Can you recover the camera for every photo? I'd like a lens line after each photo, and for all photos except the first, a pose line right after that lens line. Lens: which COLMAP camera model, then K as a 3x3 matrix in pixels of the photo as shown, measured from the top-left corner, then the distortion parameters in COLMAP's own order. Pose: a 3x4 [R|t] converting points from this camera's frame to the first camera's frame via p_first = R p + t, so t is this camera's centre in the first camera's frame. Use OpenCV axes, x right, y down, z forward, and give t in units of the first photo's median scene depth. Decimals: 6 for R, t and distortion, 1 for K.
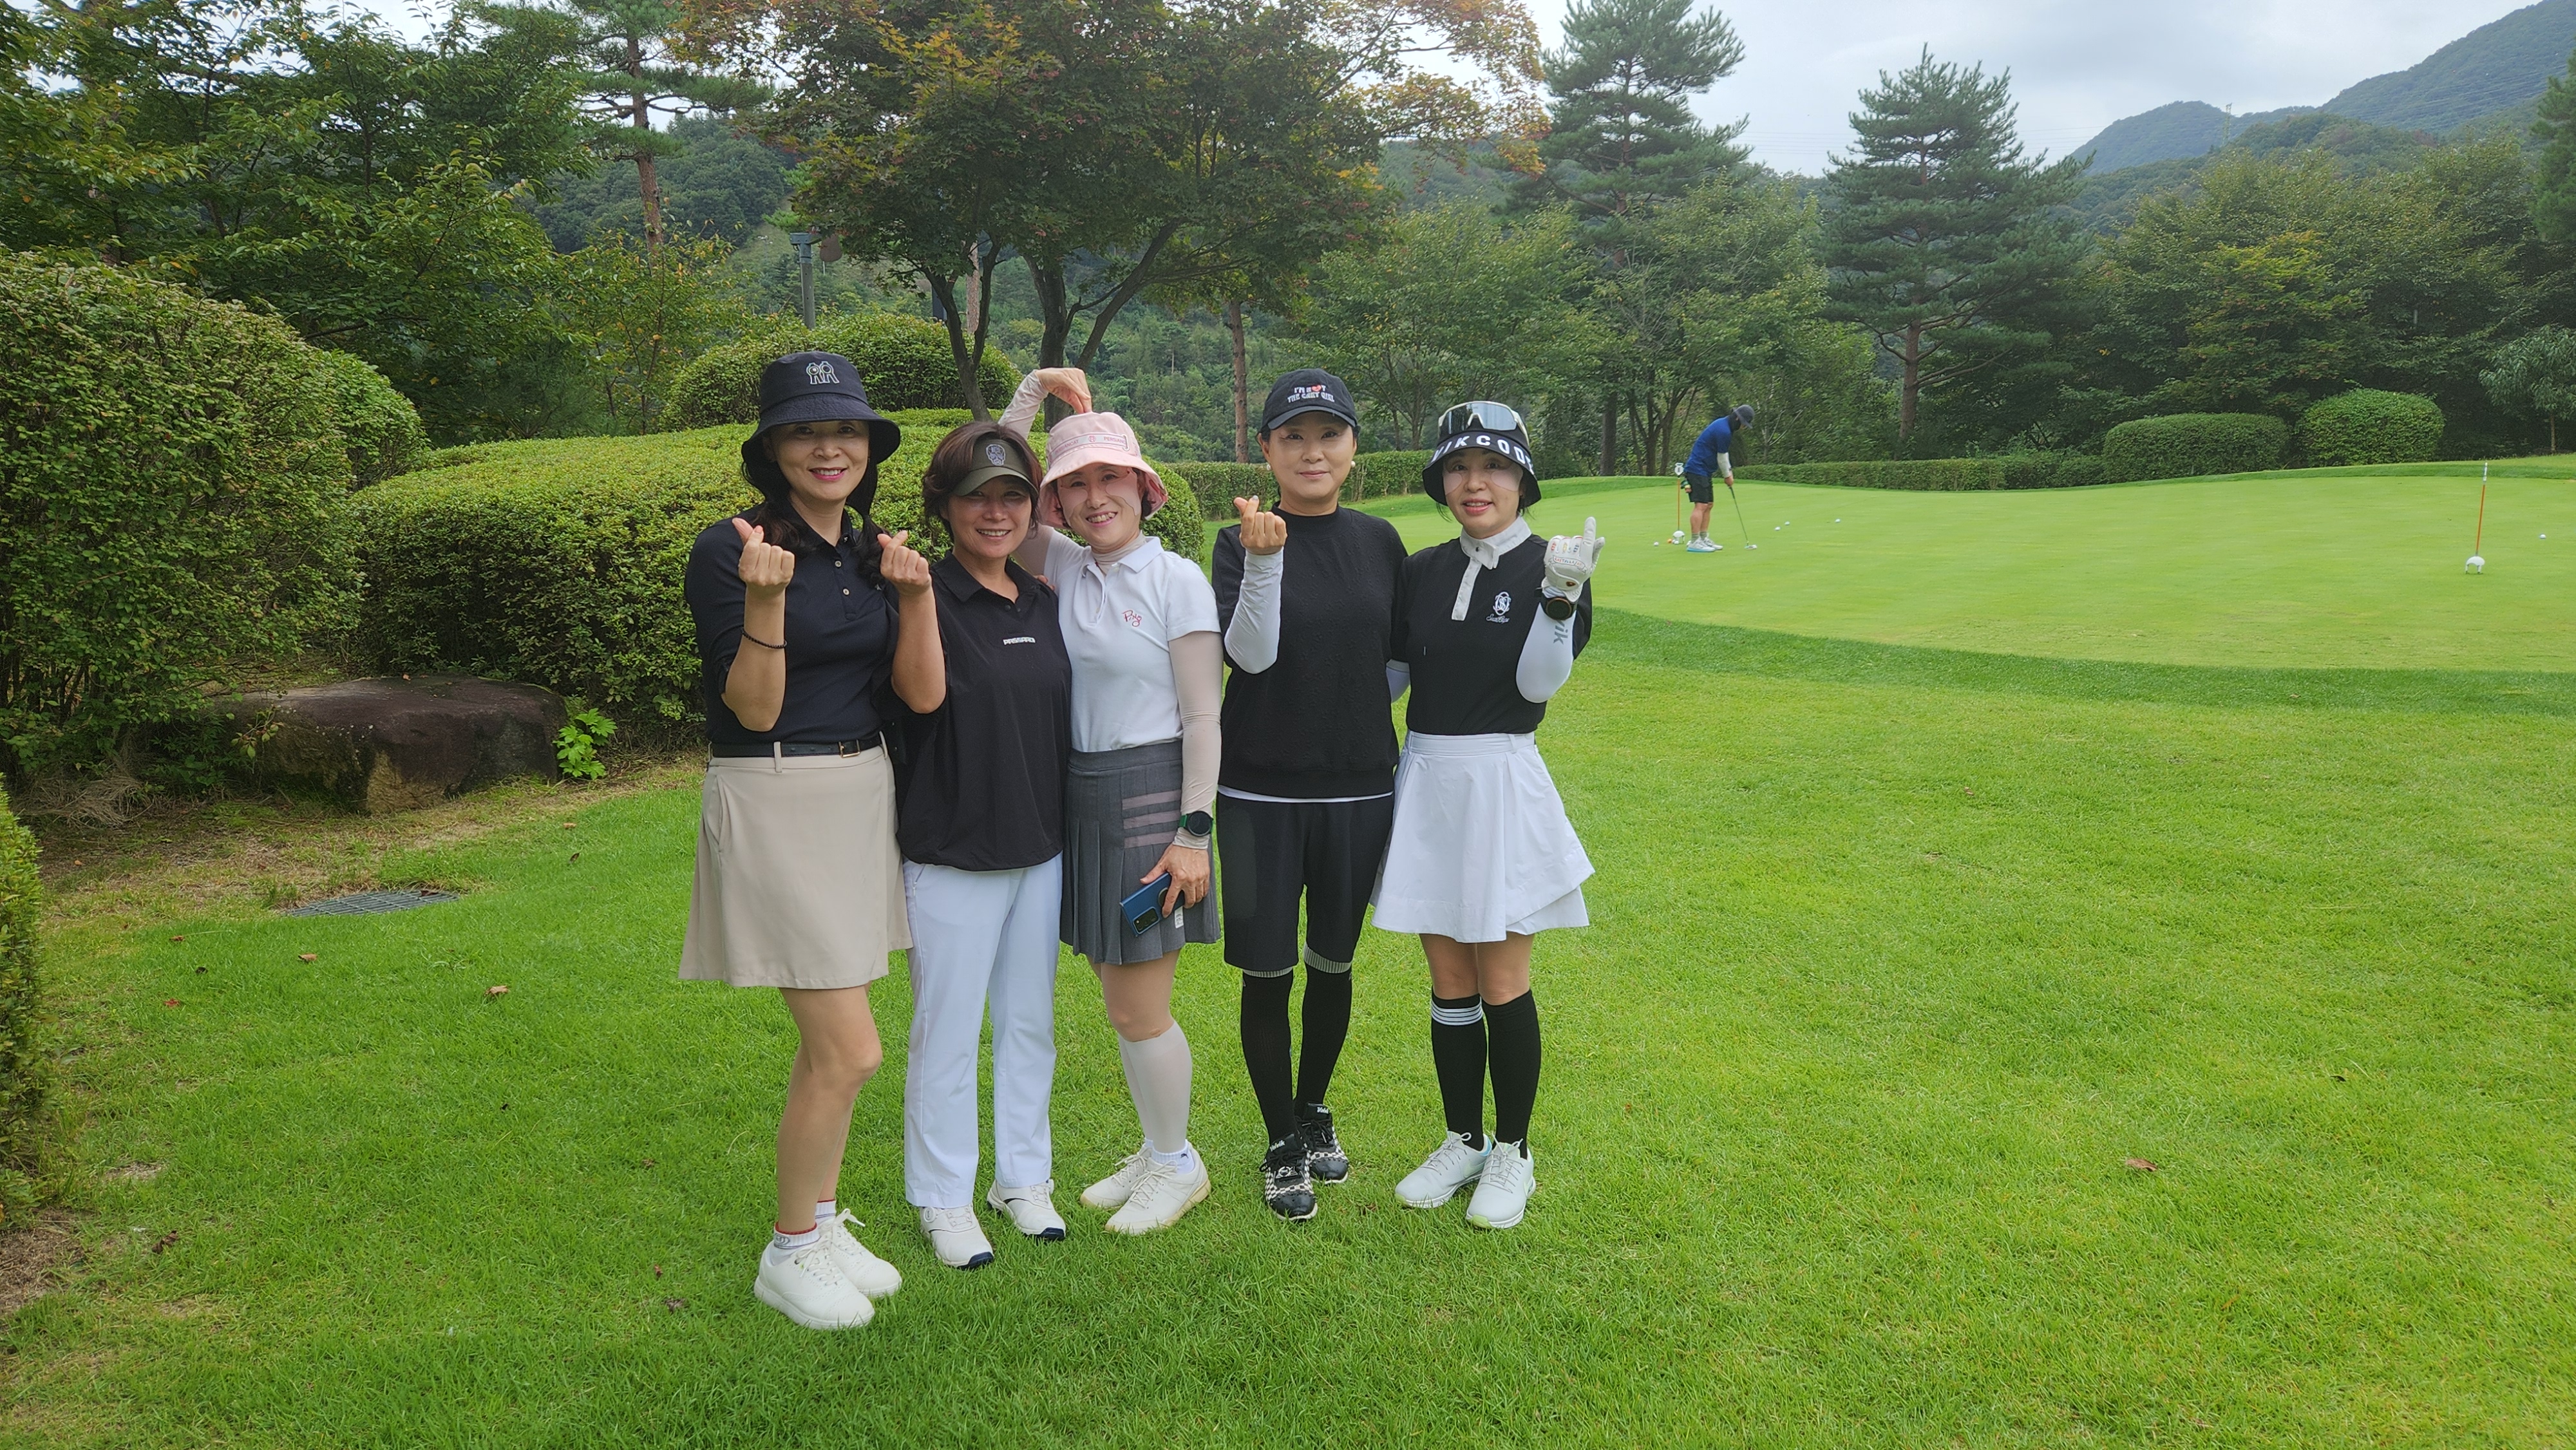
lens RADIAL K [[1663.9, 0, 1286.4], [0, 1663.9, 767.6], [0, 0, 1]] dist [0.083981, -0.067085]
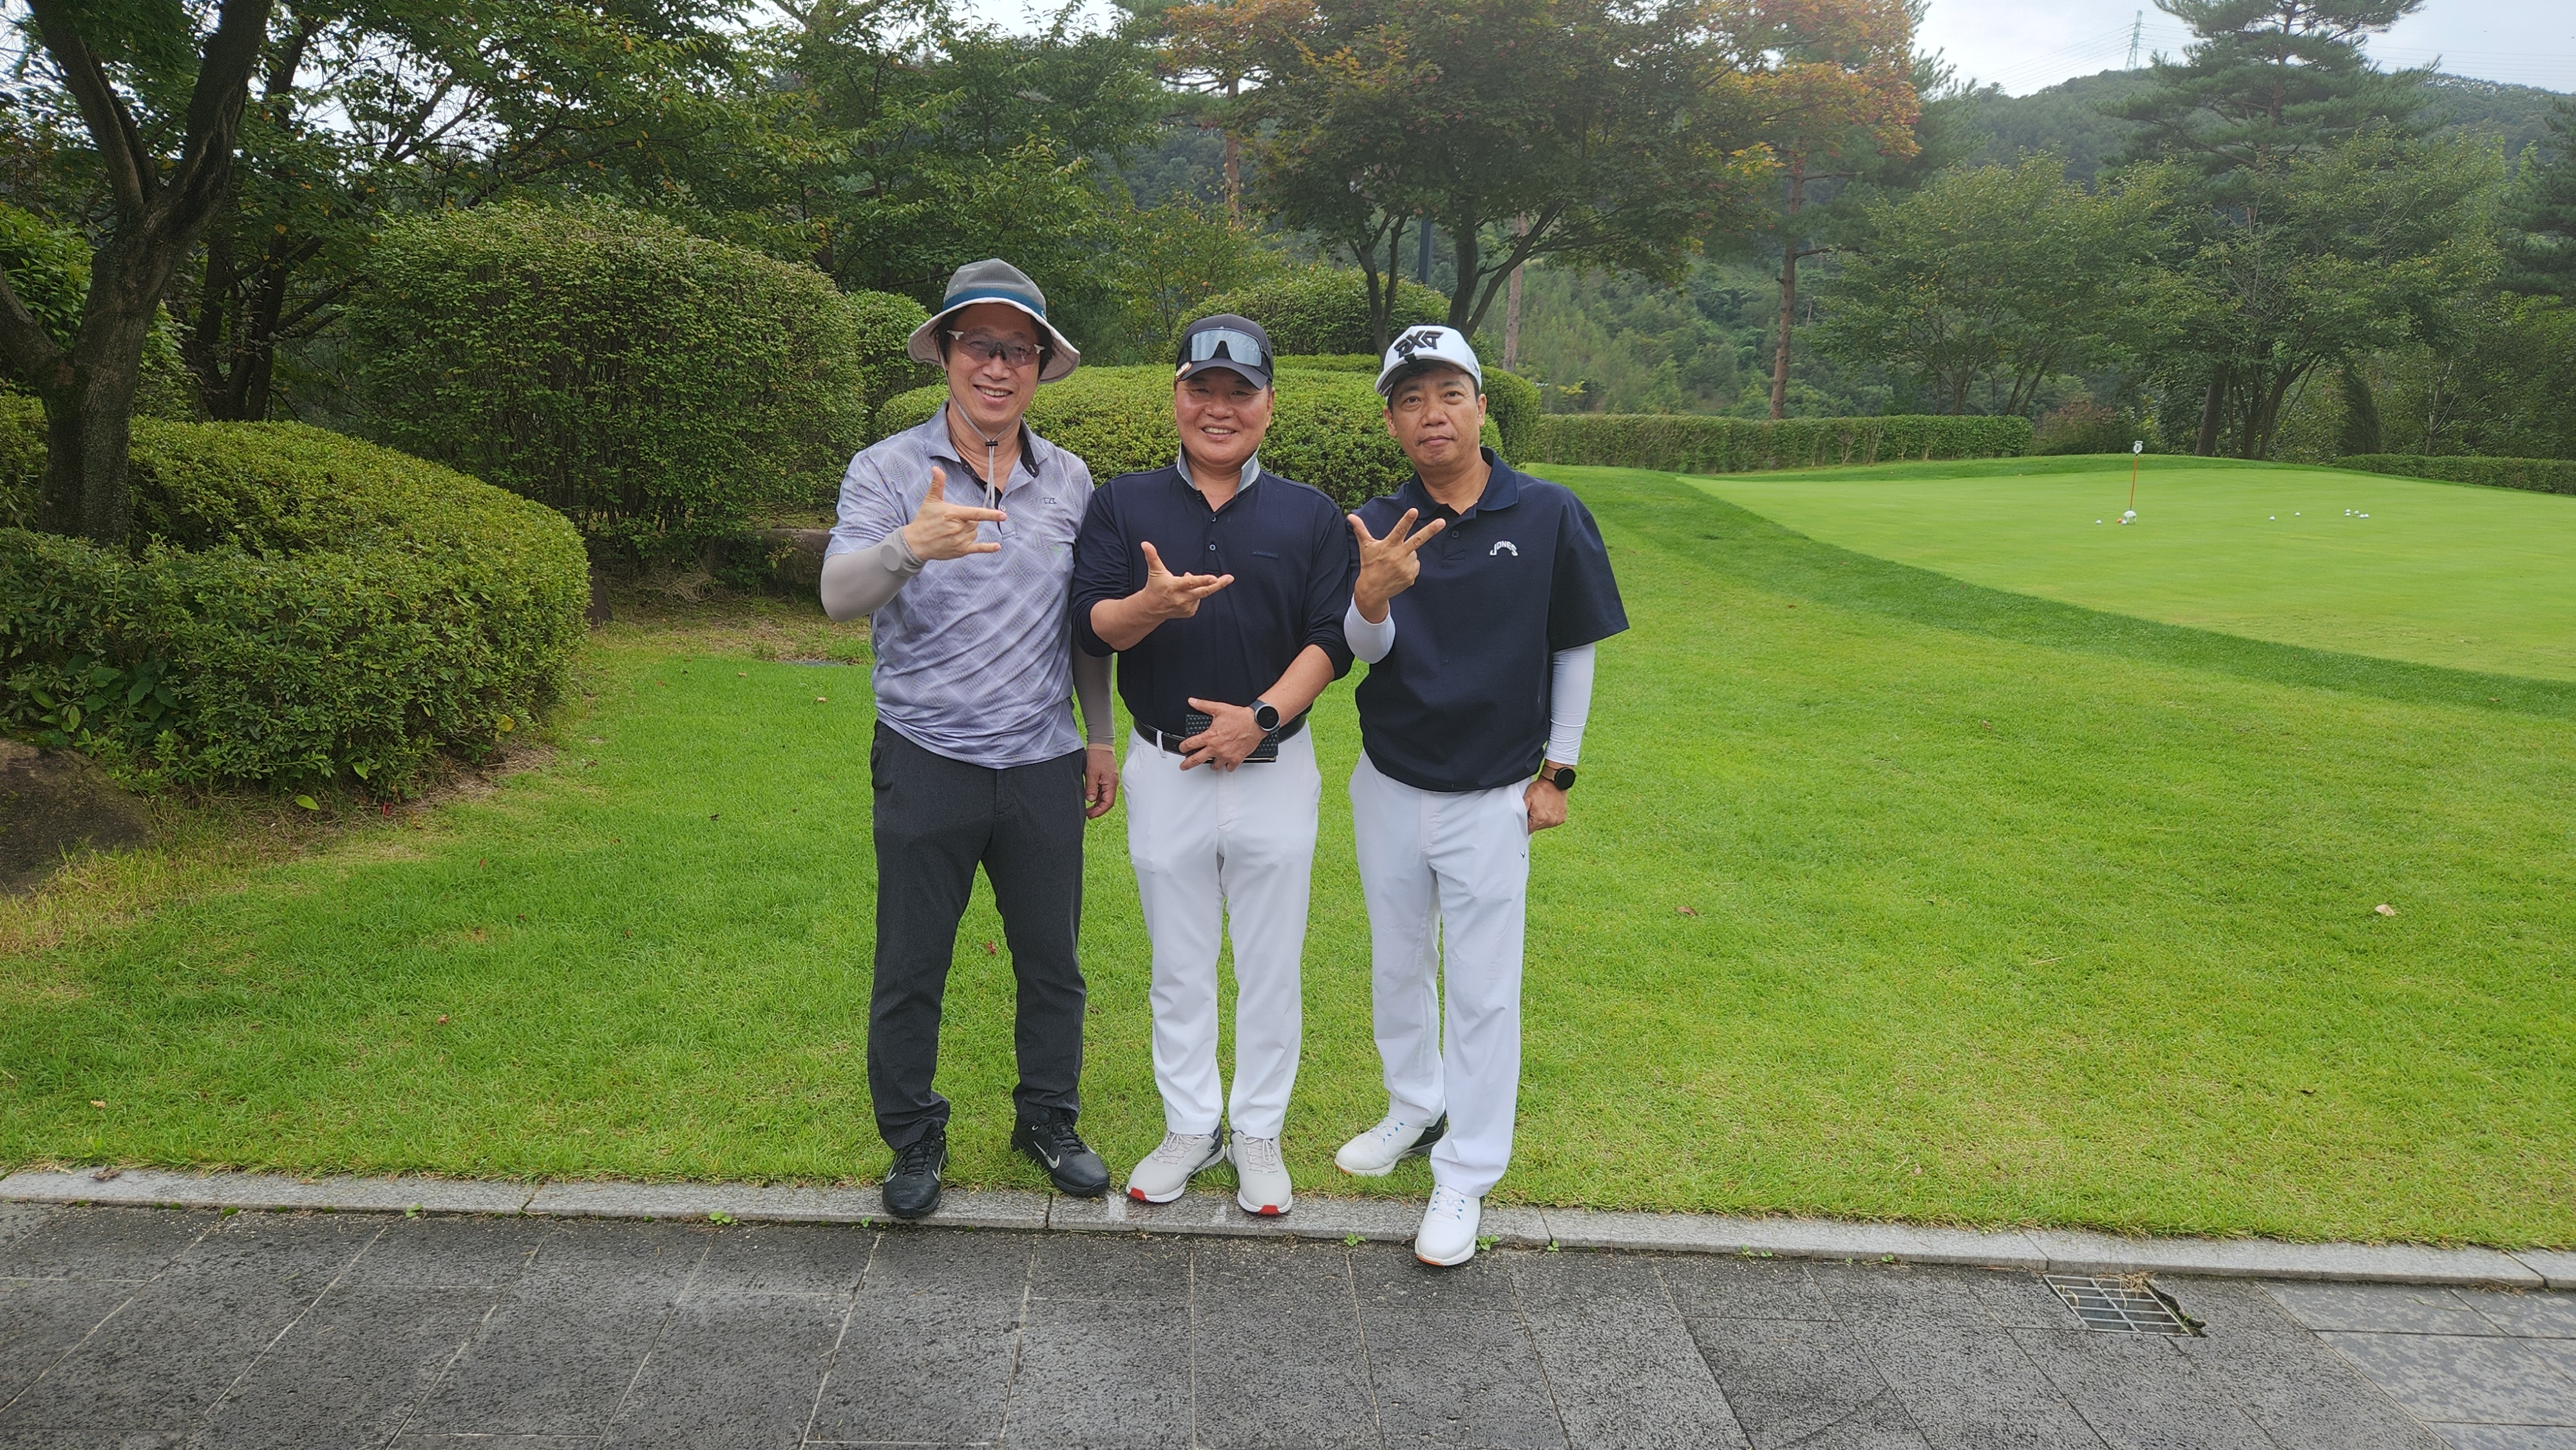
lens RADIAL K [[1663.9, 0, 1286.4], [0, 1663.9, 767.6], [0, 0, 1]] dist [0.083981, -0.067085]
pose [[0.934909, 0.128571, -0.330779, 0.148599], [-0.118391, 0.991665, 0.050834, 0.017820], [0.334558, -0.008364, 0.942338, -0.113421]]
